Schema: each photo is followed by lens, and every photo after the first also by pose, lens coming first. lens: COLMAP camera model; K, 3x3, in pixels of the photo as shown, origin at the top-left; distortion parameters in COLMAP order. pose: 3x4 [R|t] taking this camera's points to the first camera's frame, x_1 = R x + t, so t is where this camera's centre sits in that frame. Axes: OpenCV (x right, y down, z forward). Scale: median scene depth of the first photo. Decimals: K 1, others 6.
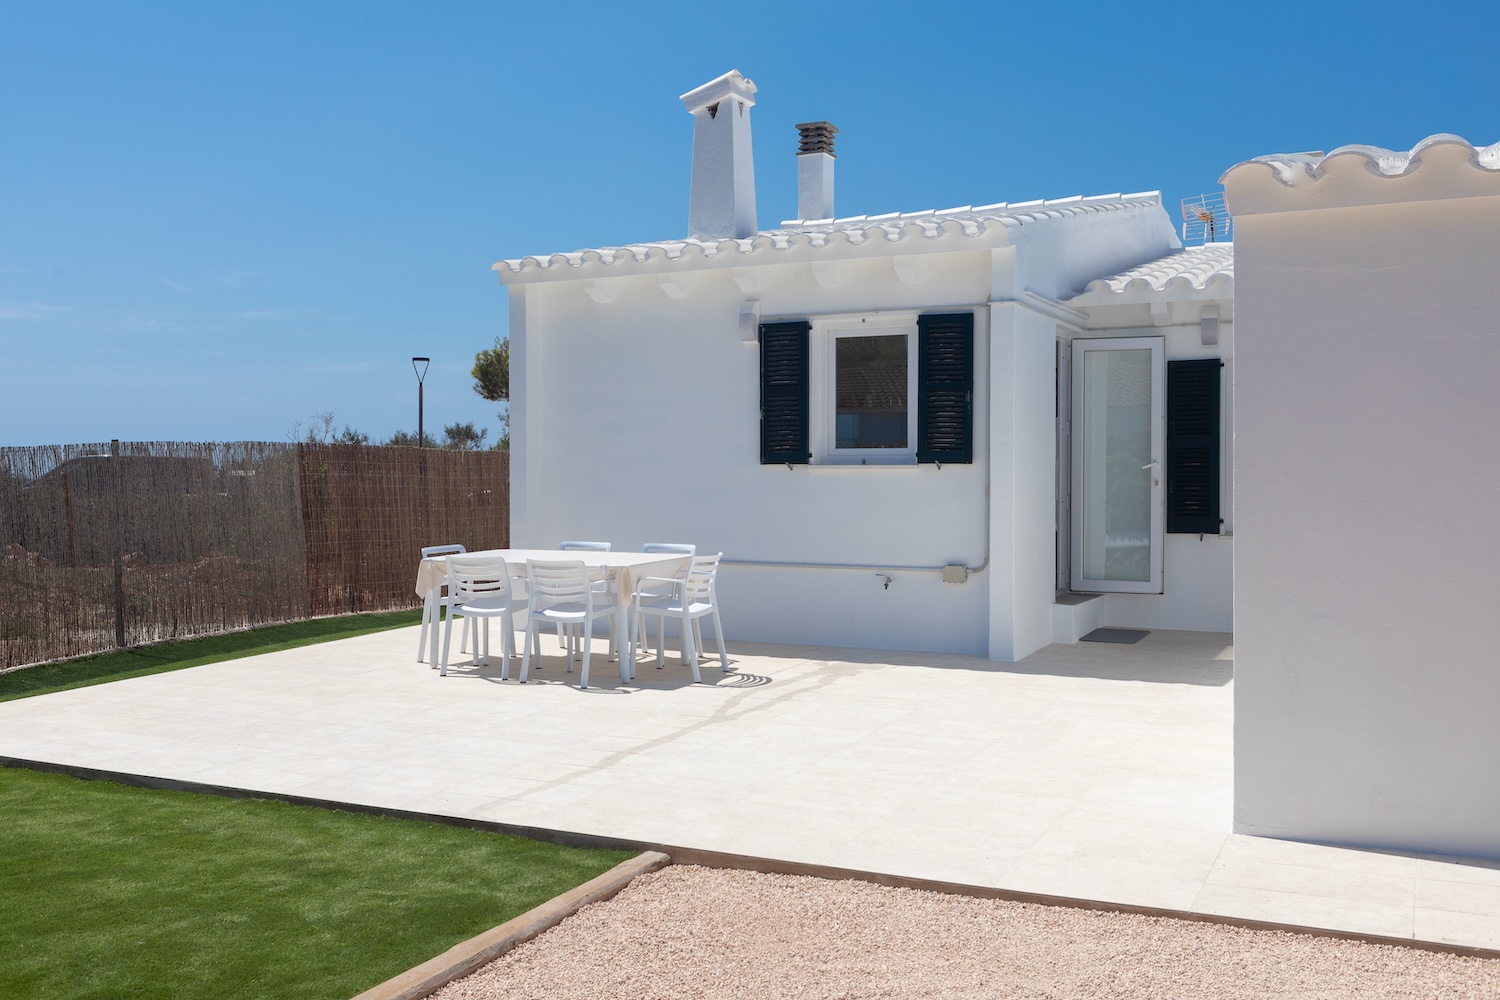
lens RADIAL K [[1407.8, 0, 750.0], [0, 1407.8, 500.0], [0, 0, 1]] dist [0.017730, 0.000014]
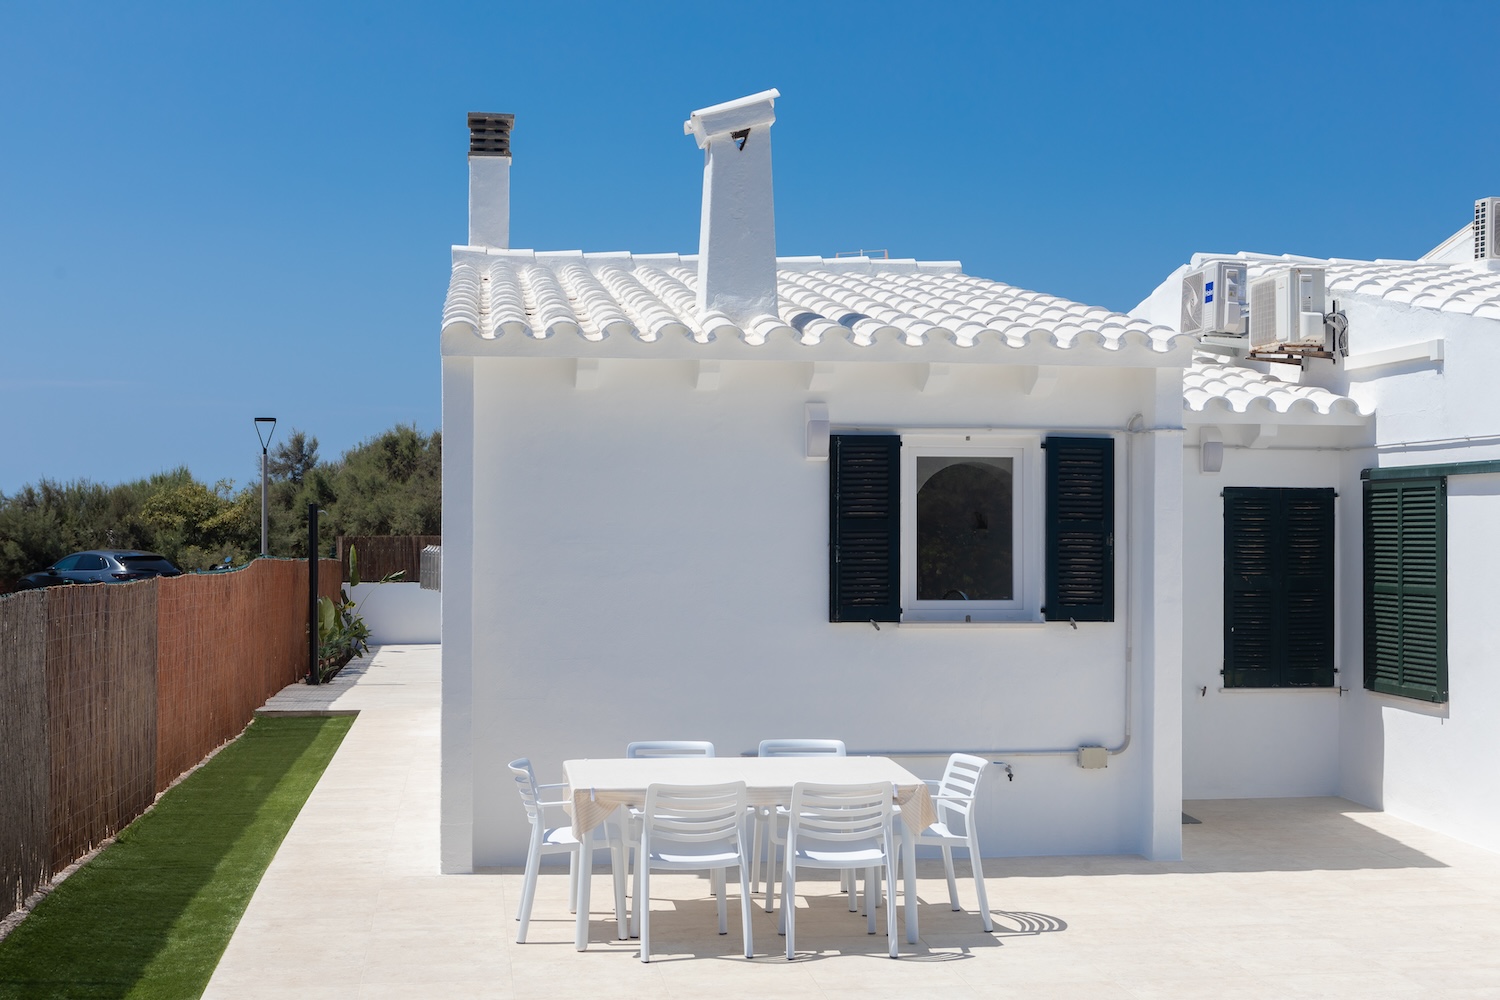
lens RADIAL K [[1957.5, 0, 750.0], [0, 1957.5, 500.0], [0, 0, 1]] dist [-0.009804, 0.002676]
pose [[0.822600, 0.012257, 0.568488, -0.642758], [0.007401, 0.999452, -0.032258, -0.059329], [-0.568572, 0.030743, 0.822059, 0.176202]]
